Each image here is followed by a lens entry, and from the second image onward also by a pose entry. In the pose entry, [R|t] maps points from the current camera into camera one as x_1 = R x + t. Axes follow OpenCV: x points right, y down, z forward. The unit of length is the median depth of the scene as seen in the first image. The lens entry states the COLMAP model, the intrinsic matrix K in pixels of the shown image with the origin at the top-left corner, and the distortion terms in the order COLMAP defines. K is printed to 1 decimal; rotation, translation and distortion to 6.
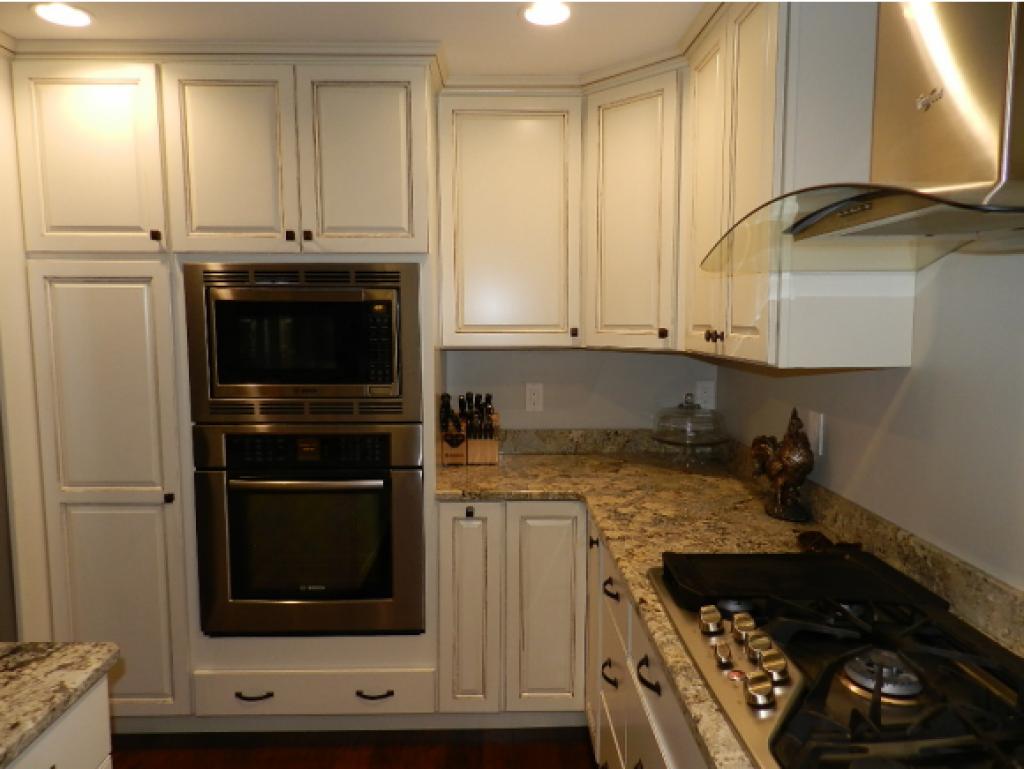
lens RADIAL K [[699.6, 0, 512.0], [0, 699.6, 384.5], [0, 0, 1]] dist [0.039401, 0.000167]
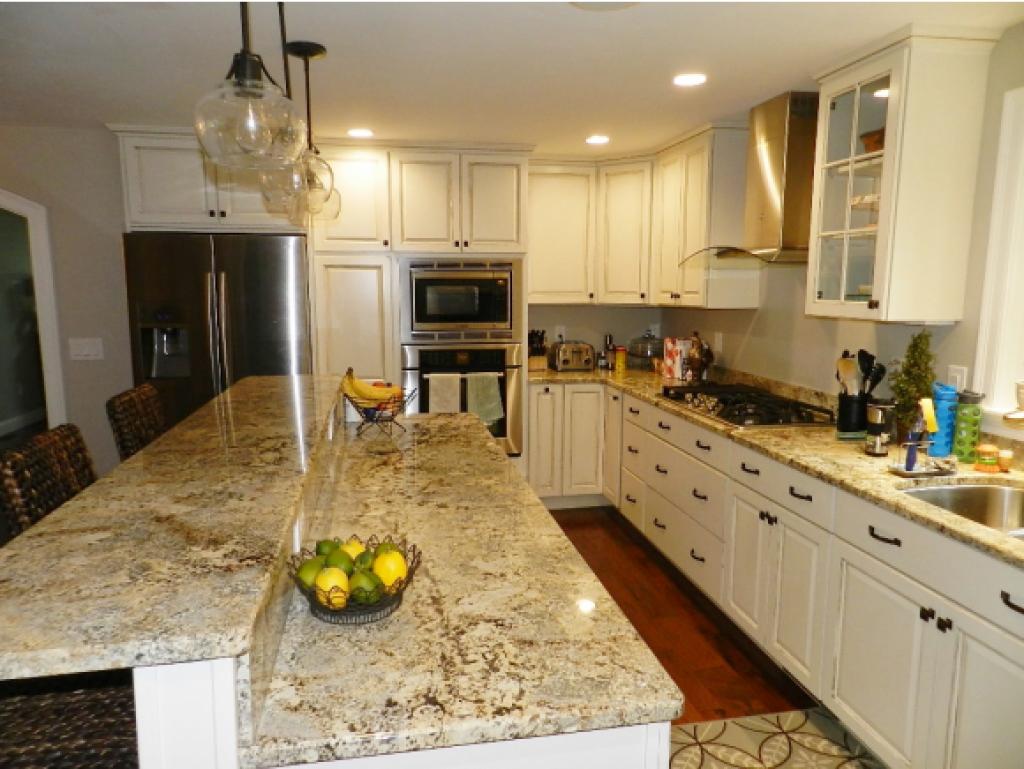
lens RADIAL K [[692.3, 0, 512.0], [0, 692.3, 384.5], [0, 0, 1]] dist [0.002612, -0.002380]
pose [[0.986569, -0.020705, 0.162026, -0.479754], [0.013338, 0.998833, 0.046422, 0.082766], [-0.162798, -0.043637, 0.985694, -0.880495]]
